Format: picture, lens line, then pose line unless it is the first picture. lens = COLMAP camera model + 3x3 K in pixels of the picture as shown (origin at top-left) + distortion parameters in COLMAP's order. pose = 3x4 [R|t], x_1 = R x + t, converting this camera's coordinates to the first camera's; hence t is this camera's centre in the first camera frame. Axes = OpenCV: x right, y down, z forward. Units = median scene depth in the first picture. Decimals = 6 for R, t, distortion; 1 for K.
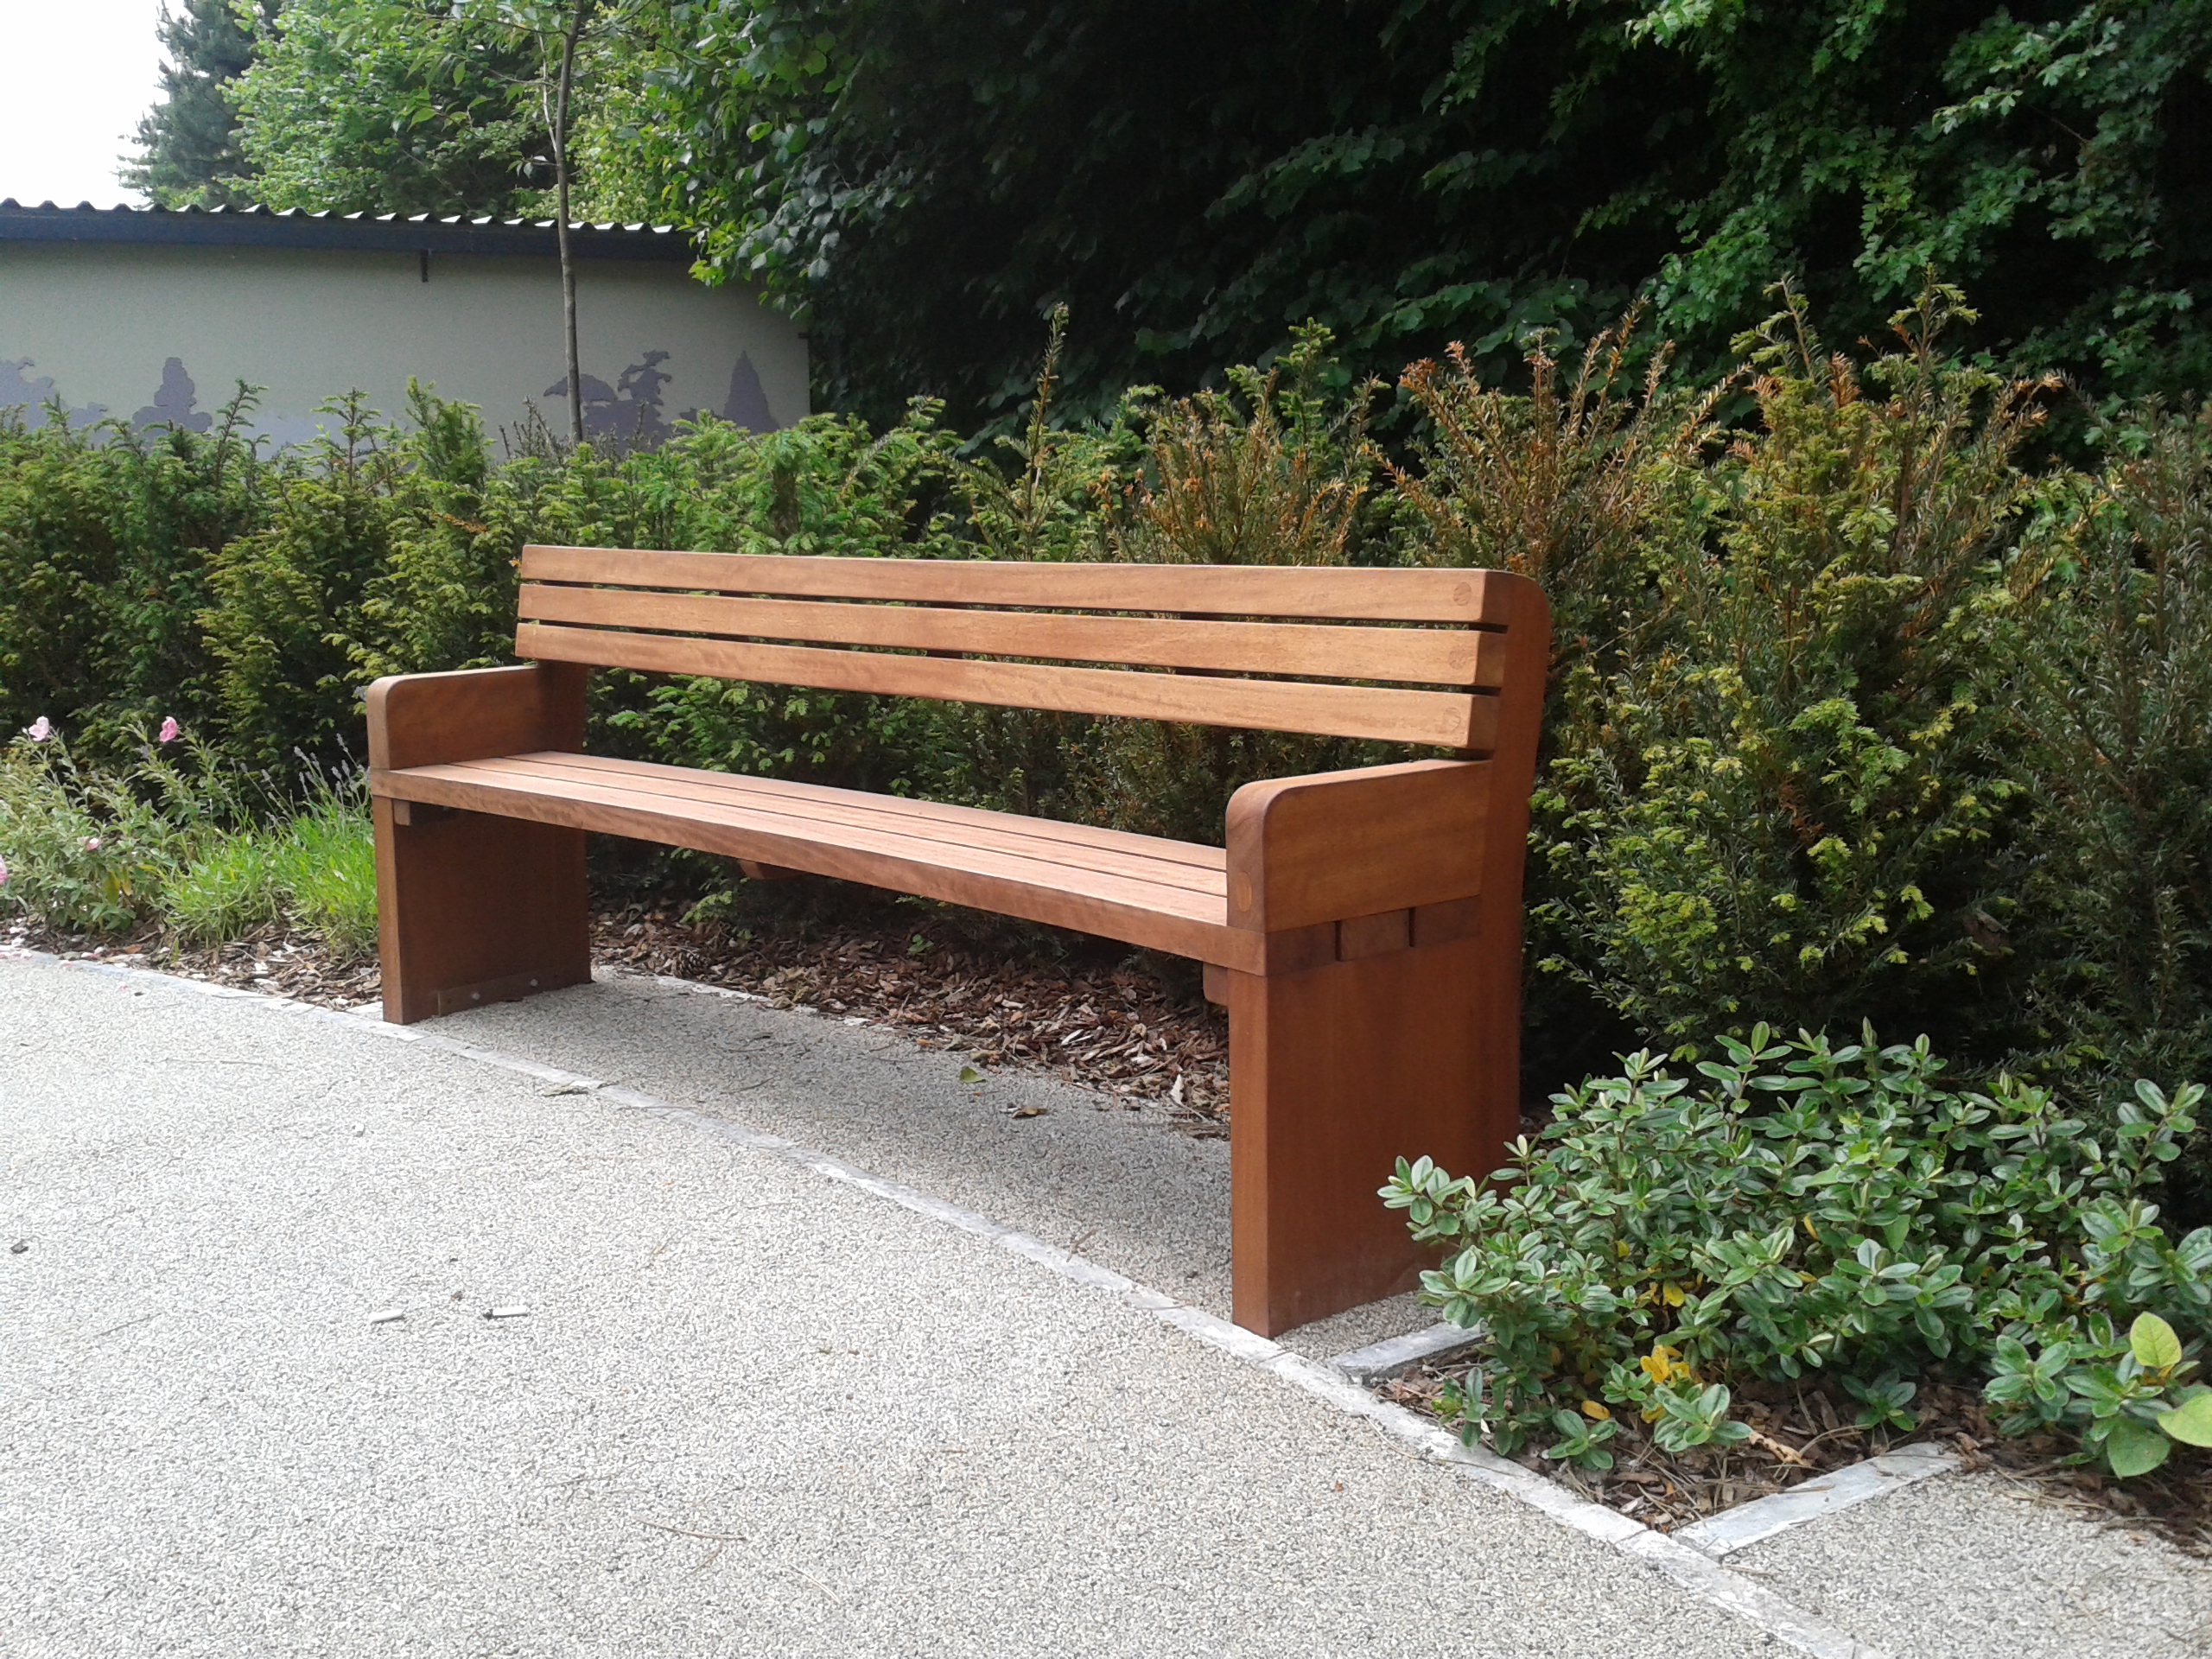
lens RADIAL K [[2068.3, 0, 978.5], [0, 2068.3, 783.0], [0, 0, 1]] dist [0.133054, -0.398055]
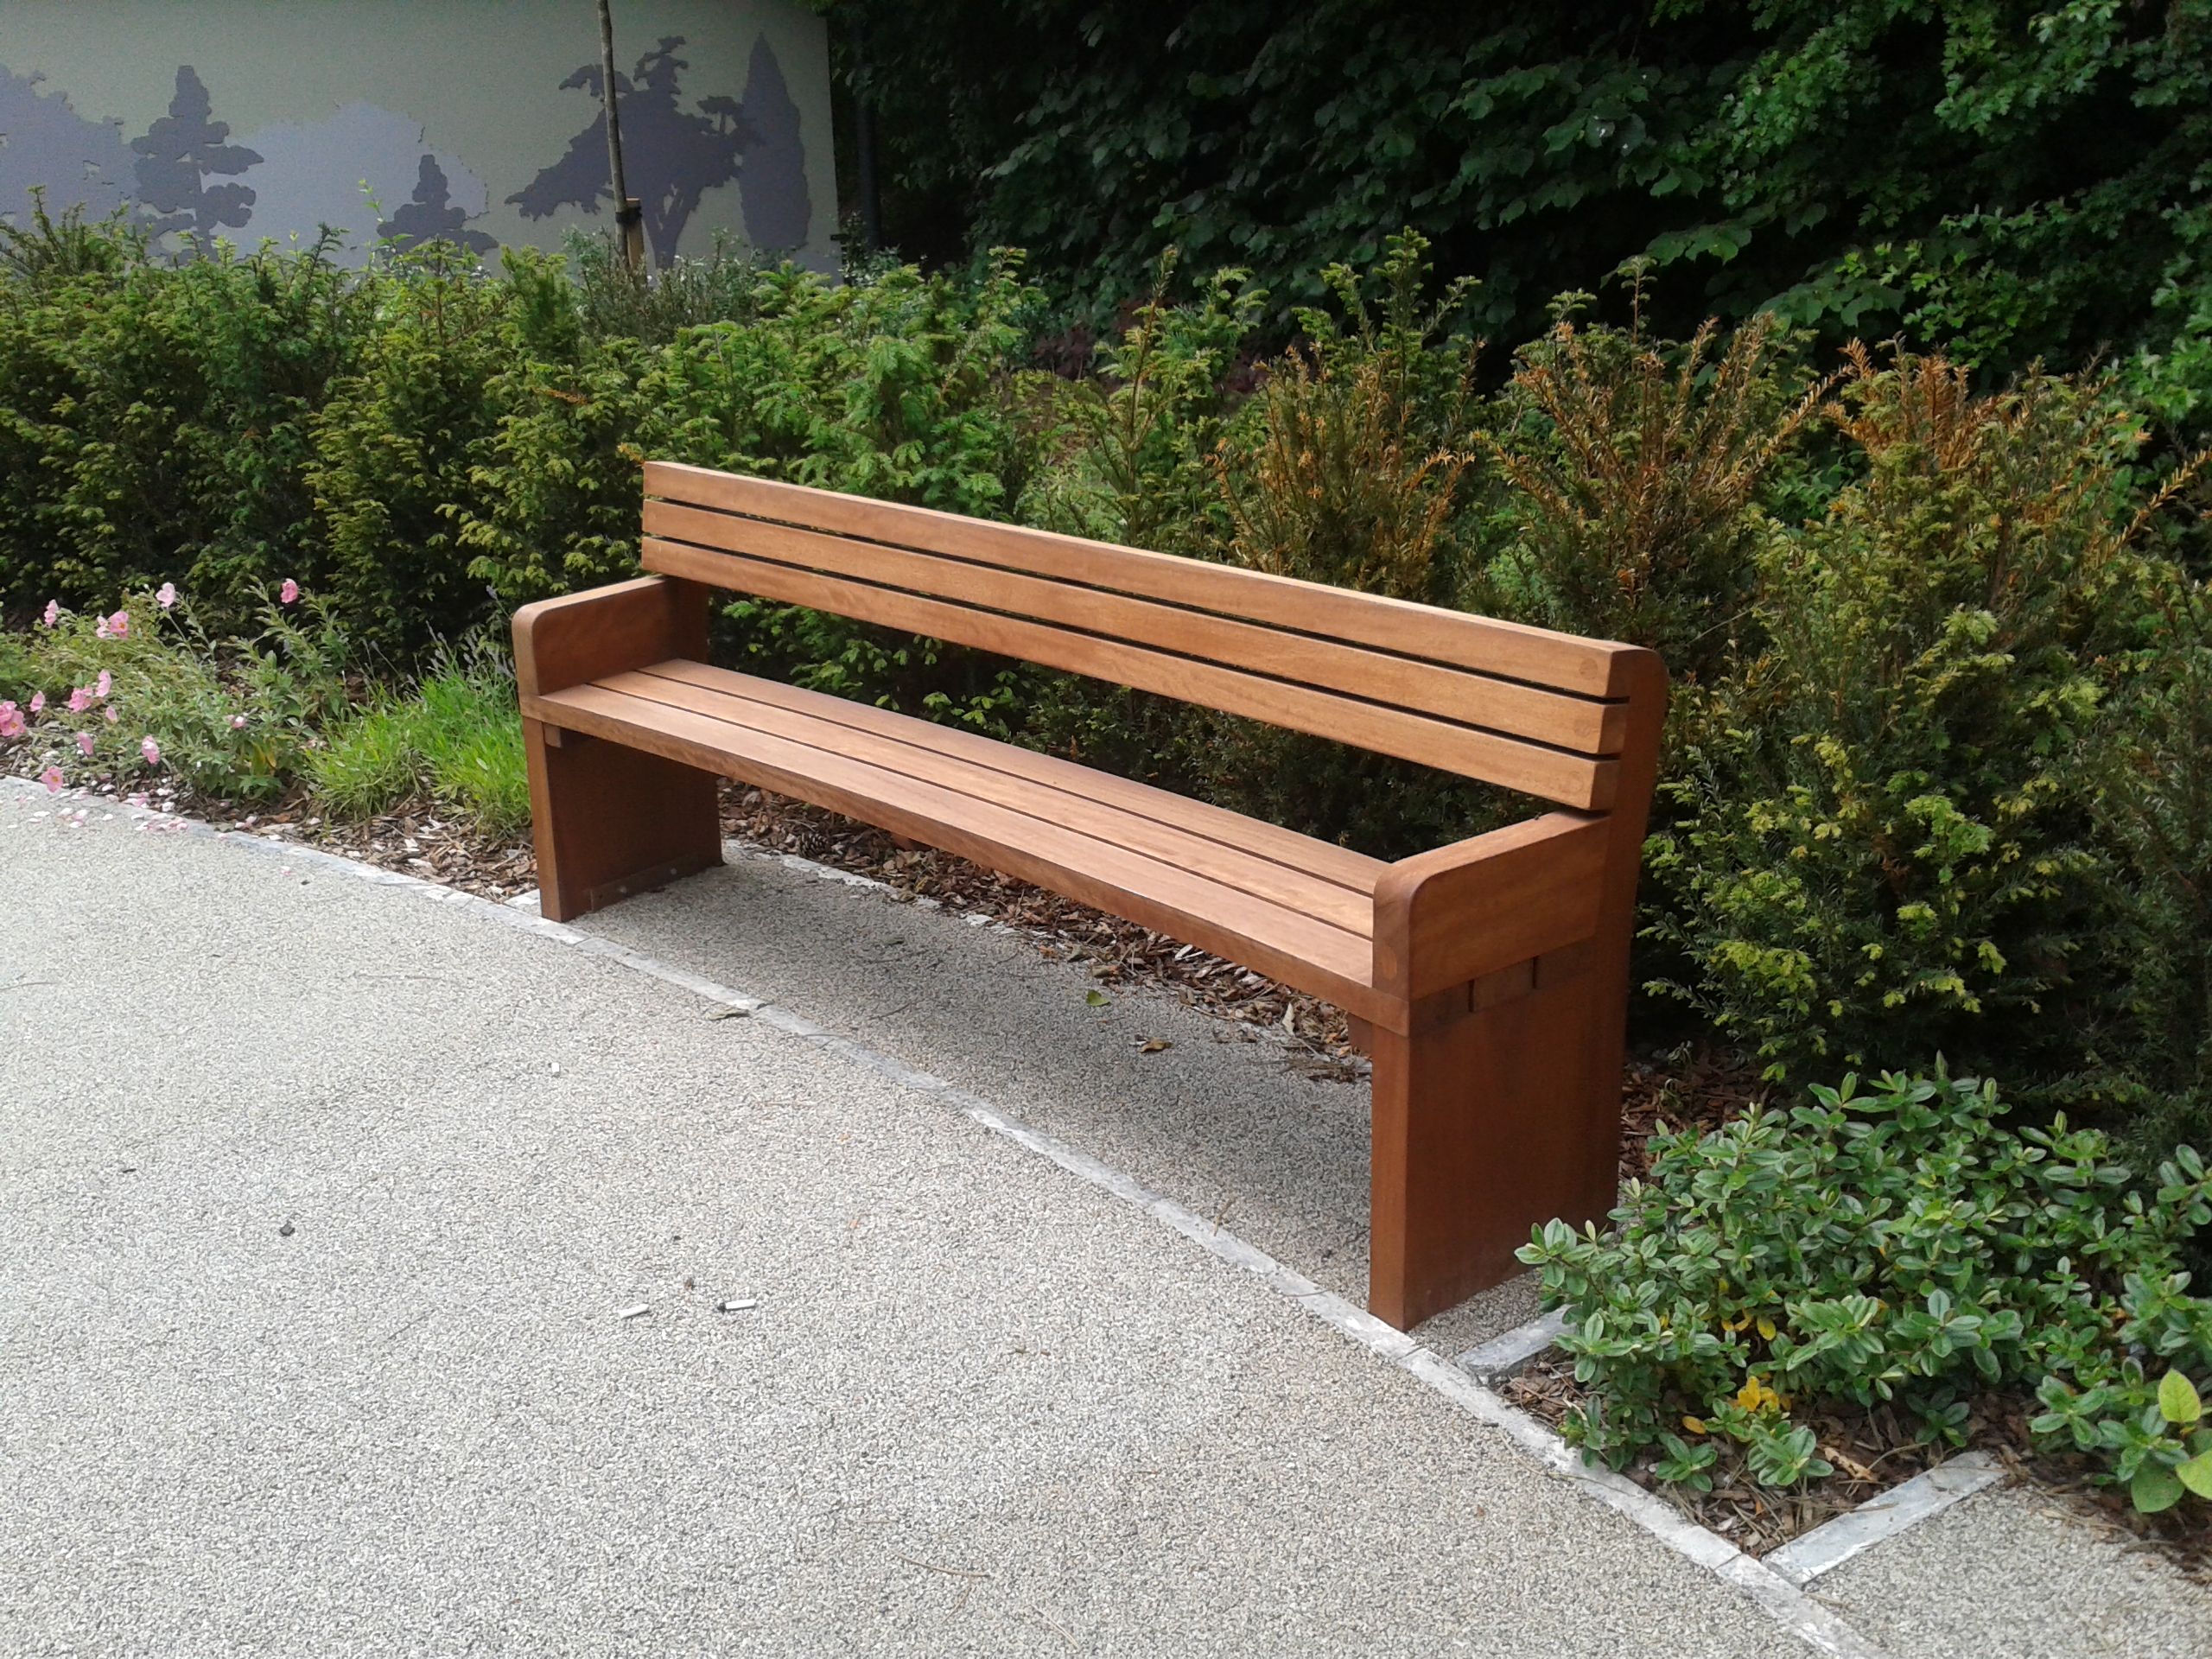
lens RADIAL K [[2062.2, 0, 964.6], [0, 2062.2, 744.4], [0, 0, 1]] dist [0.137816, -0.345889]
pose [[0.999854, -0.016122, -0.005596, -0.078487], [0.016859, 0.983999, 0.177377, -0.224665], [0.002647, -0.177445, 0.984127, -0.067133]]
